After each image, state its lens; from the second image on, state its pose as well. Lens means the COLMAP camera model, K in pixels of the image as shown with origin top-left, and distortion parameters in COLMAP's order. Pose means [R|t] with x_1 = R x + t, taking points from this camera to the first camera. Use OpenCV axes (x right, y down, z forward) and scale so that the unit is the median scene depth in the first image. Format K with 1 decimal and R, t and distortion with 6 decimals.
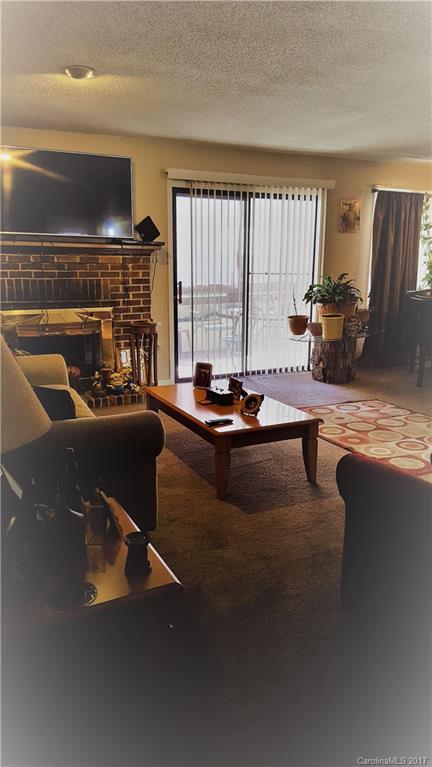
lens RADIAL K [[577.8, 0, 216.0], [0, 577.8, 383.5], [0, 0, 1]] dist [0.148237, -0.147131]
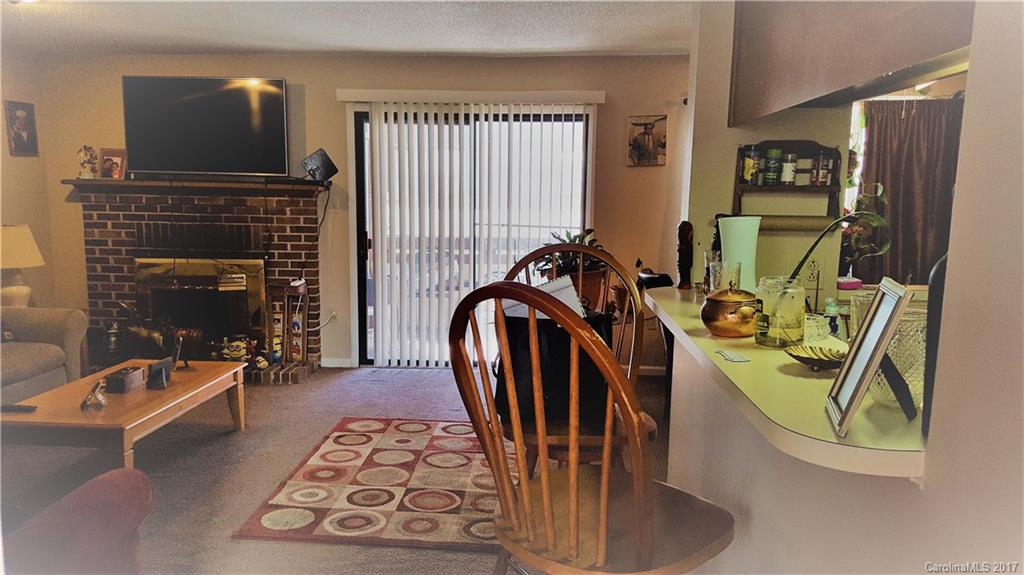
lens RADIAL K [[756.5, 0, 510.6], [0, 756.5, 305.6], [0, 0, 1]] dist [0.151951, -0.280105]
pose [[0.859495, 0.077347, -0.505259, 0.676385], [-0.118777, 0.991649, -0.050245, -0.058129], [0.497153, 0.103199, 0.861504, 0.274476]]
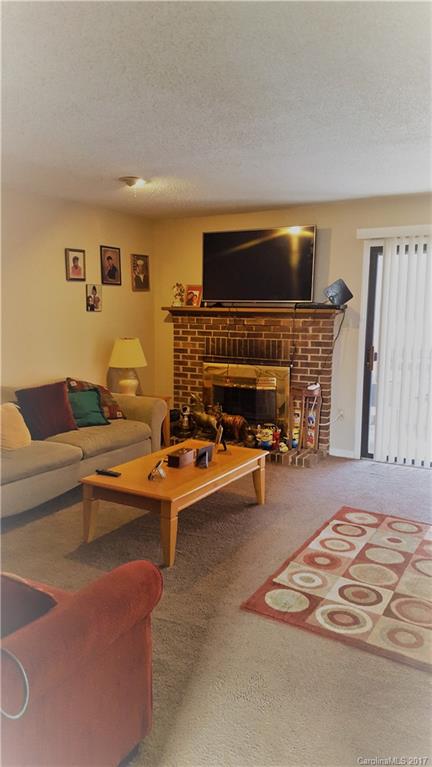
lens RADIAL K [[566.6, 0, 202.5], [0, 566.6, 379.1], [0, 0, 1]] dist [0.151951, -0.280105]
pose [[0.521986, 0.103122, -0.846697, 0.620068], [-0.188530, 0.982062, 0.003381, -0.087800], [0.831857, 0.157863, 0.532064, 0.348012]]
